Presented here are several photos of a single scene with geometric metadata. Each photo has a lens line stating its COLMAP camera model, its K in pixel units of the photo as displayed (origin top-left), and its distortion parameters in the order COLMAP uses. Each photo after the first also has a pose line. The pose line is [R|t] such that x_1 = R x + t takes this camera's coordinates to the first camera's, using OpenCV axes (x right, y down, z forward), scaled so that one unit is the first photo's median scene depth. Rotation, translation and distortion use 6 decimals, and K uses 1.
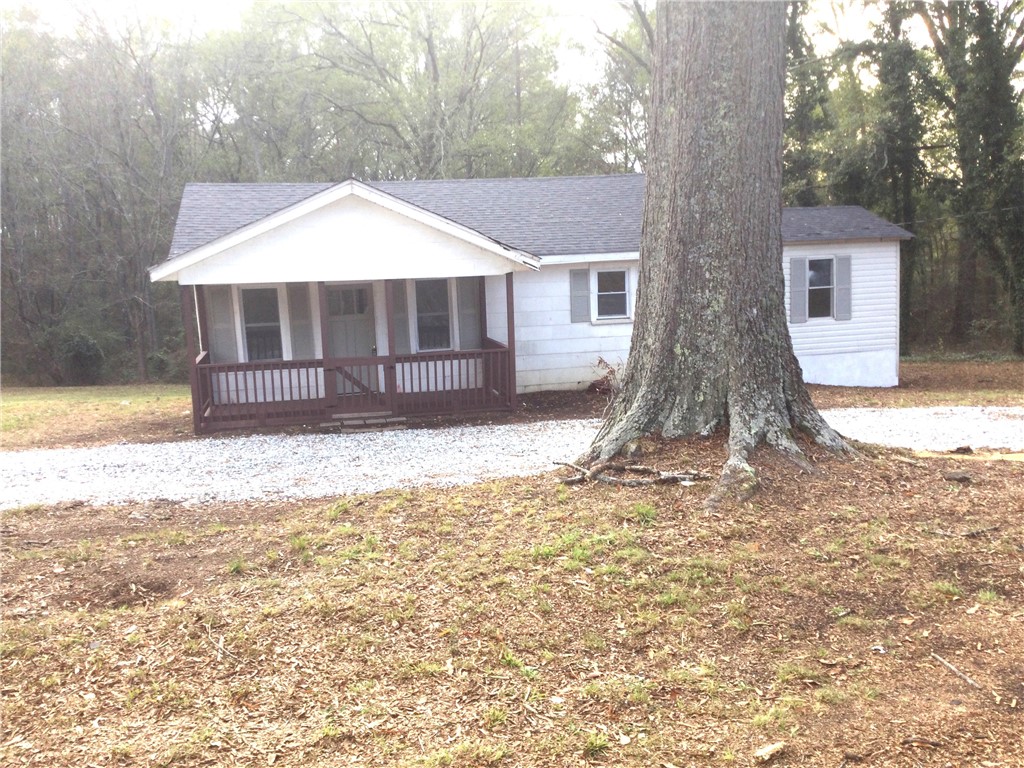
lens RADIAL K [[918.6, 0, 514.3], [0, 918.6, 386.8], [0, 0, 1]] dist [0.042250, -0.002725]
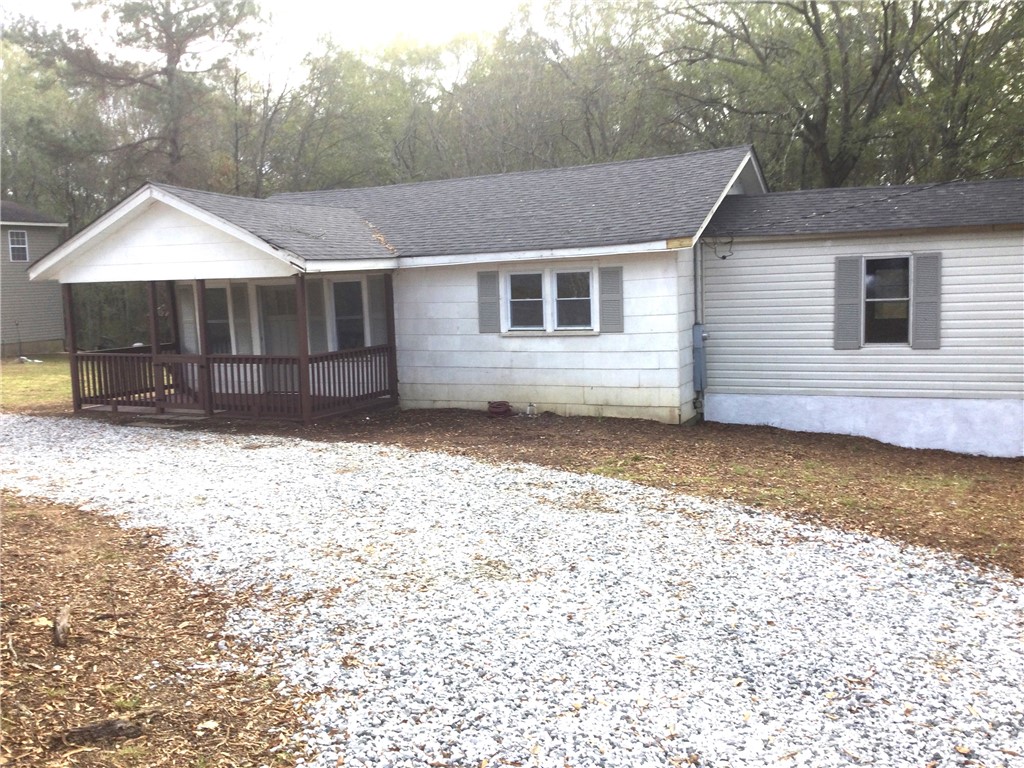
lens RADIAL K [[918.6, 0, 511.8], [0, 918.6, 379.8], [0, 0, 1]] dist [0.042250, -0.002725]
pose [[0.787160, 0.077217, -0.611895, 0.623508], [-0.081935, 0.996430, 0.020339, -0.045647], [0.611282, 0.034126, 0.790677, 0.333373]]
